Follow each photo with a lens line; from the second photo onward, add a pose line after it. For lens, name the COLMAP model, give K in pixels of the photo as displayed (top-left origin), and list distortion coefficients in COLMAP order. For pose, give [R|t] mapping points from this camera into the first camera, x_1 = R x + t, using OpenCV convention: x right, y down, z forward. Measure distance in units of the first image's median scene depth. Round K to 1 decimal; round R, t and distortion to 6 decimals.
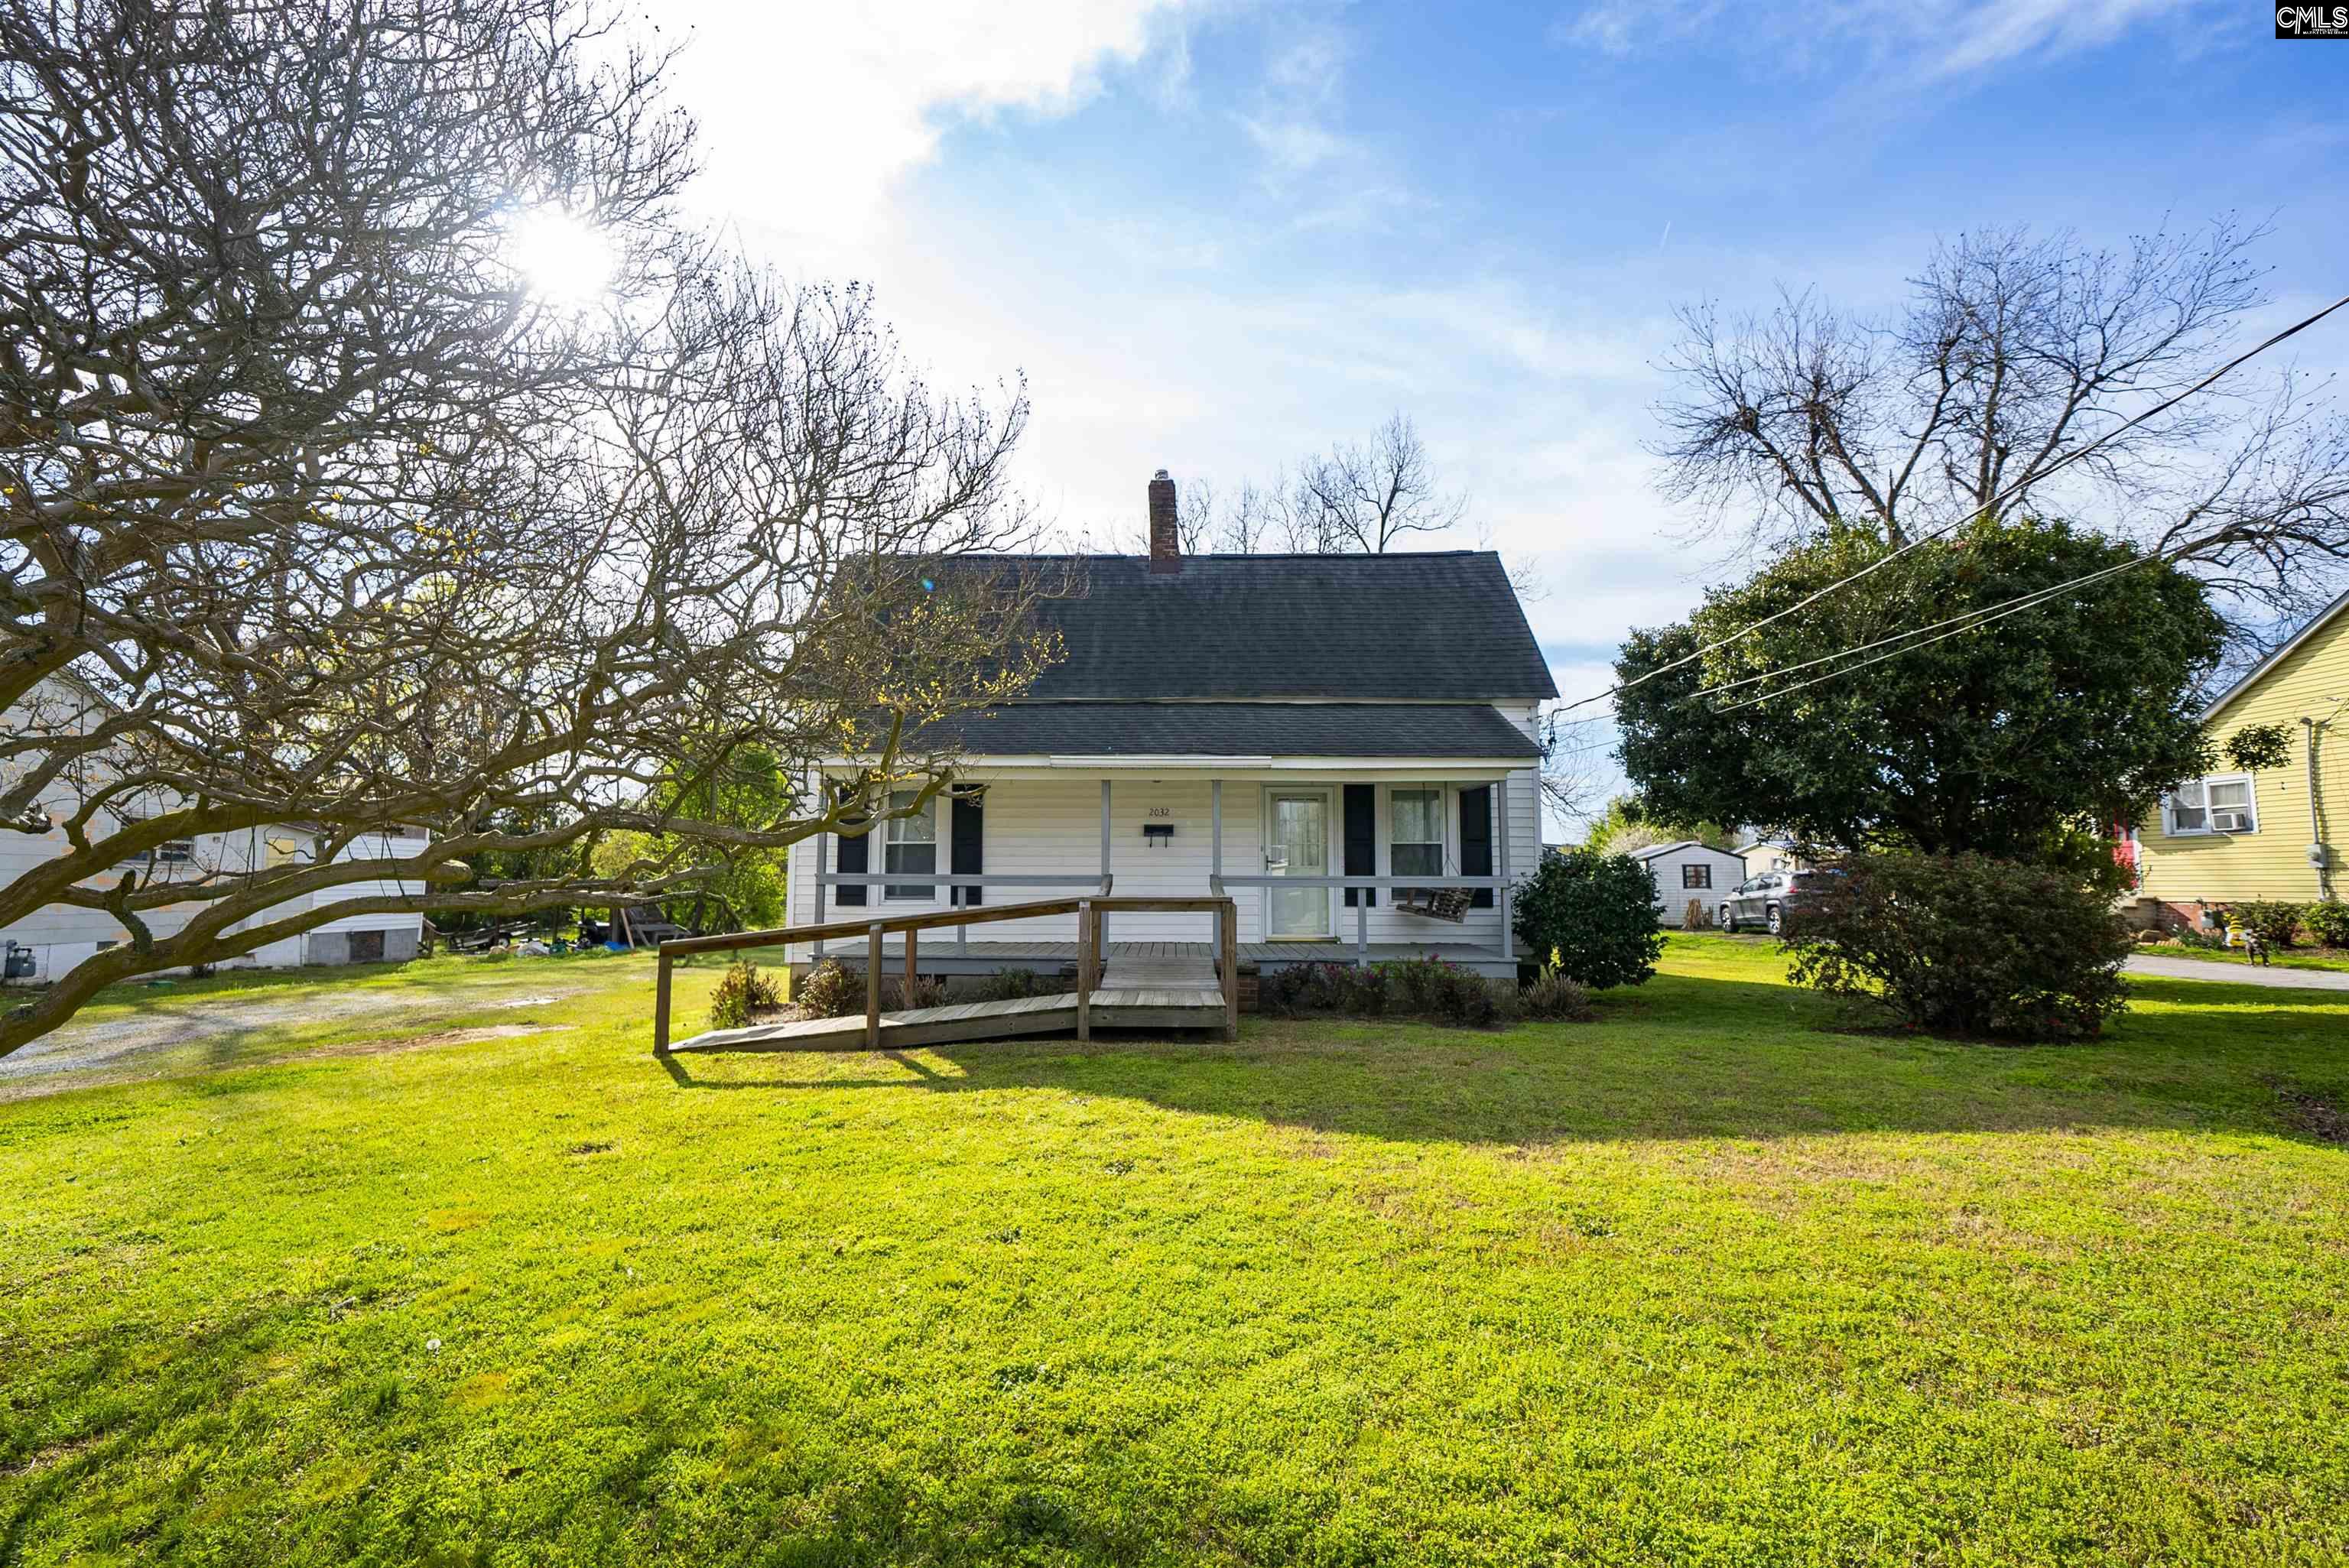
lens RADIAL K [[1157.4, 0, 1168.0], [0, 1157.4, 774.8], [0, 0, 1]] dist [0.001746, 0.000072]
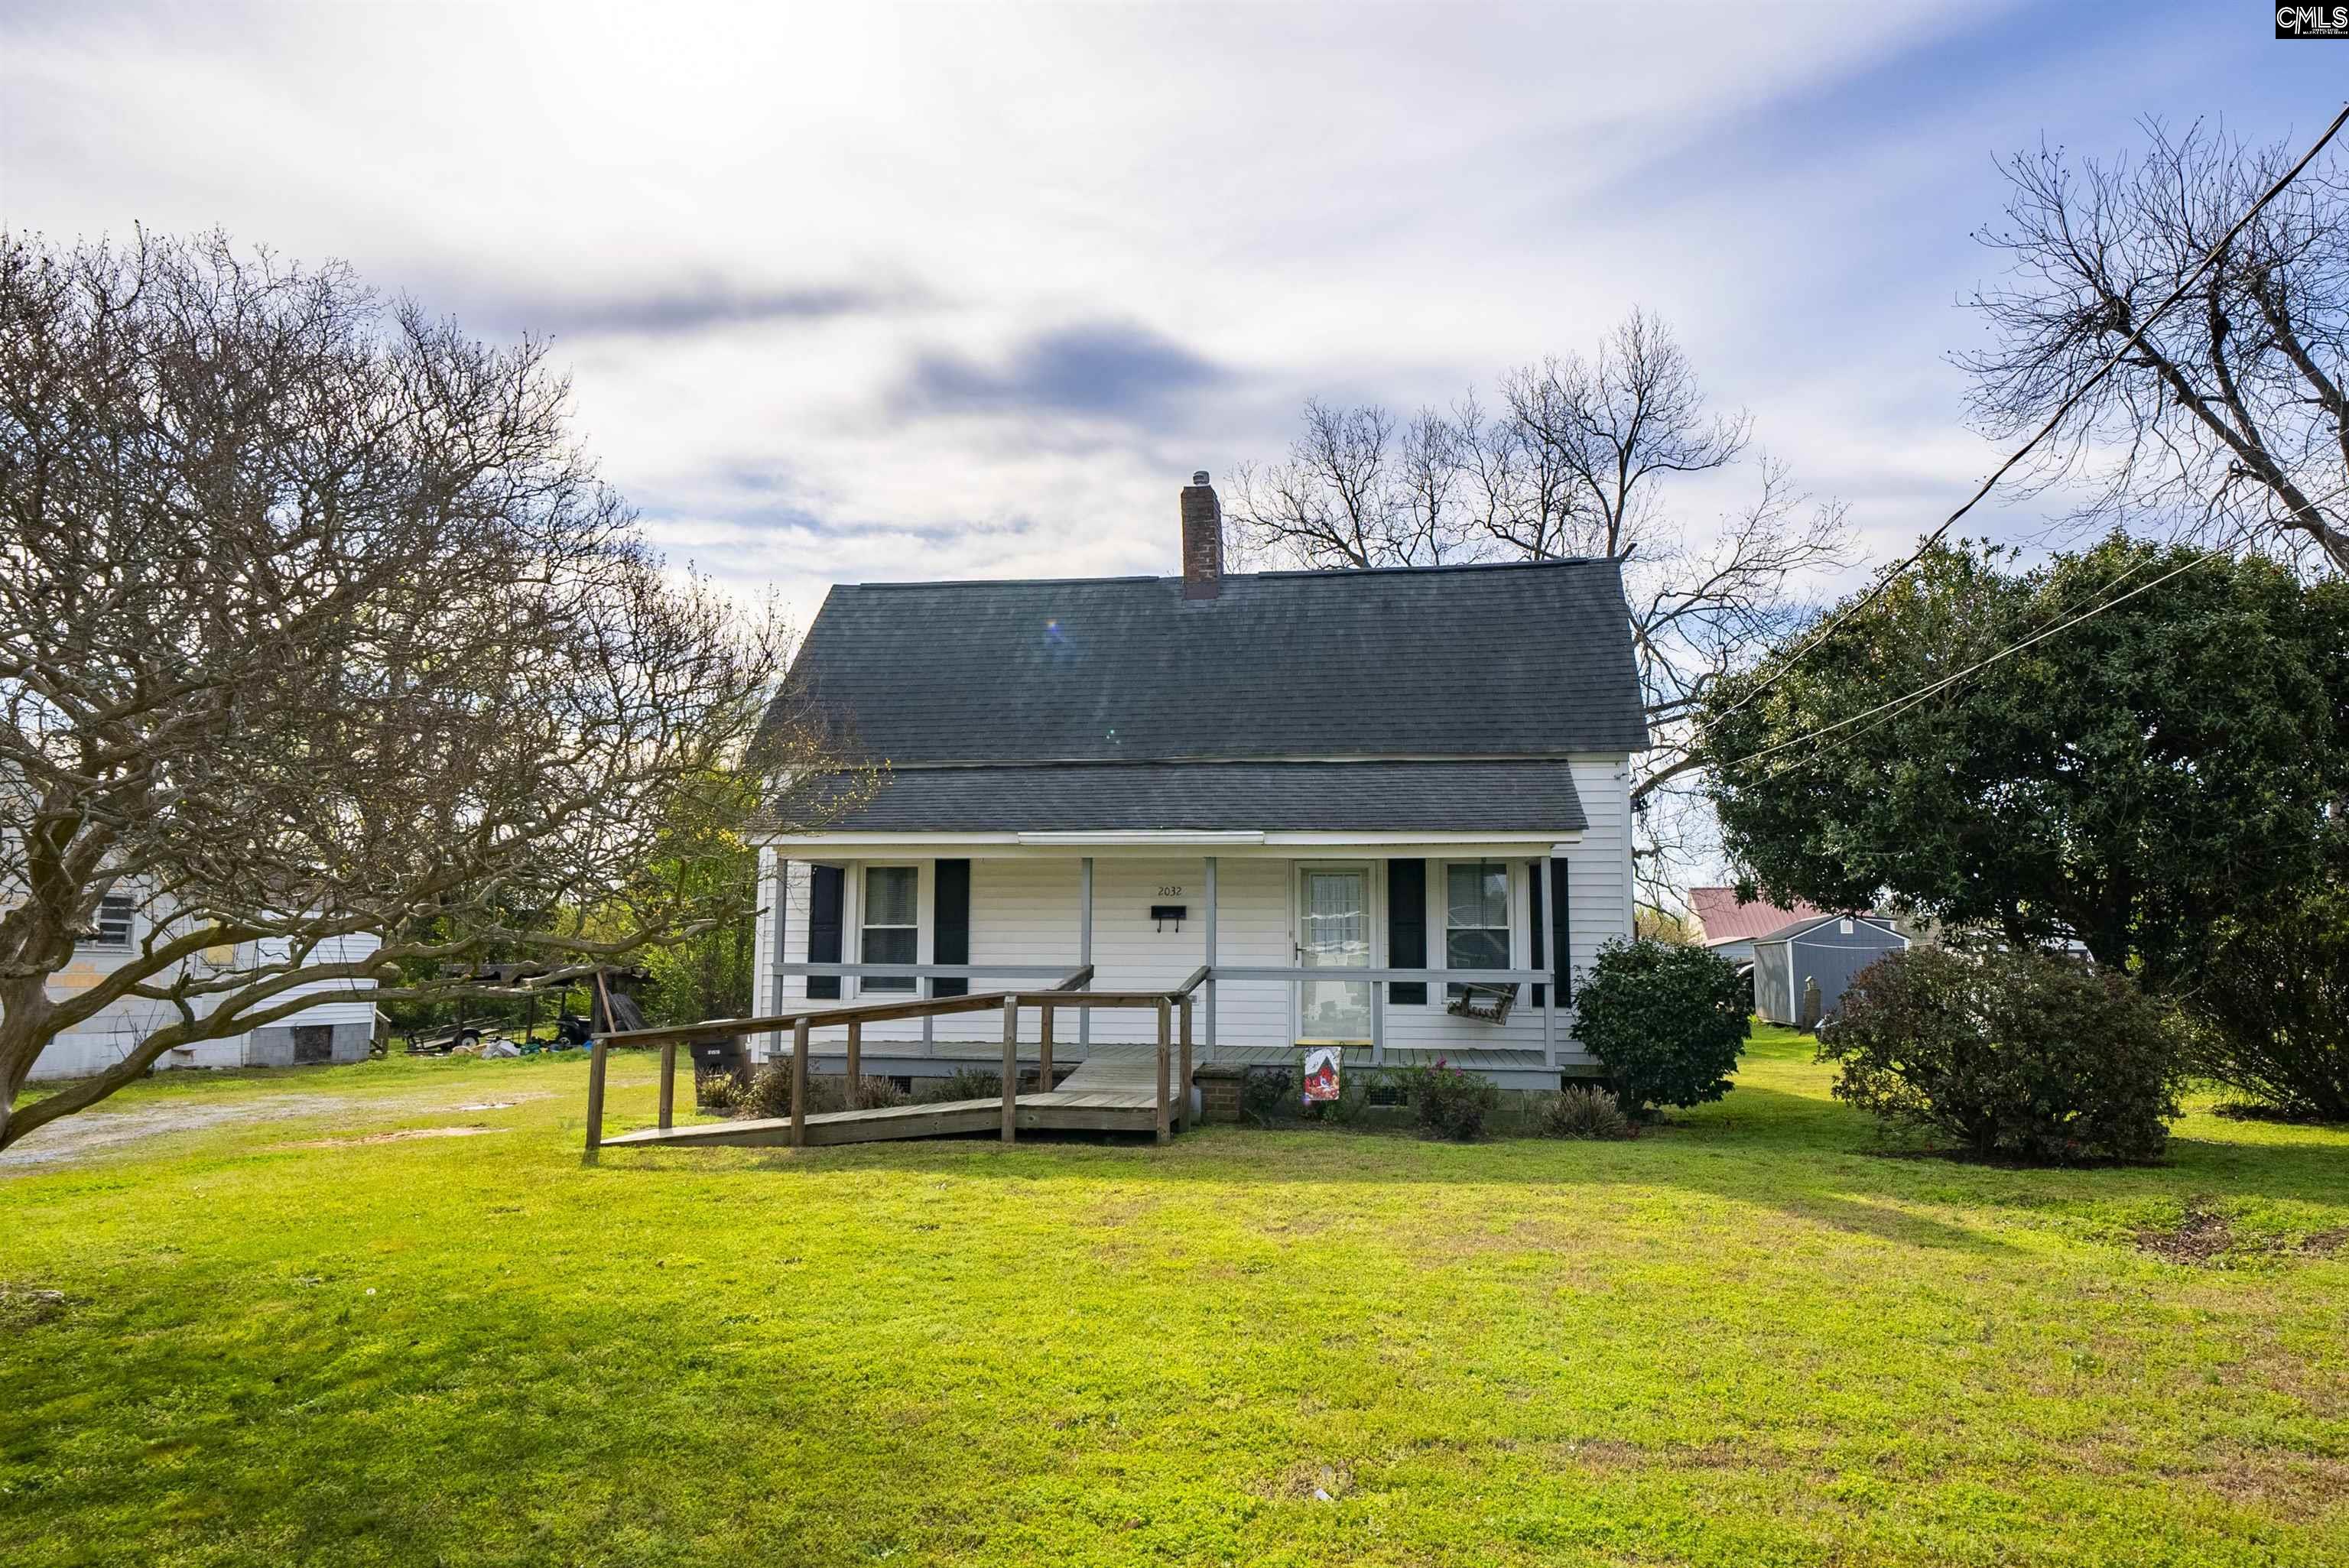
lens RADIAL K [[1812.7, 0, 1177.5], [0, 1812.7, 753.6], [0, 0, 1]] dist [0.025441, 0.006492]
pose [[0.987195, -0.013758, -0.158921, 0.212967], [0.010017, 0.999654, -0.024316, -0.037071], [0.159201, 0.022412, 0.986992, -0.322177]]
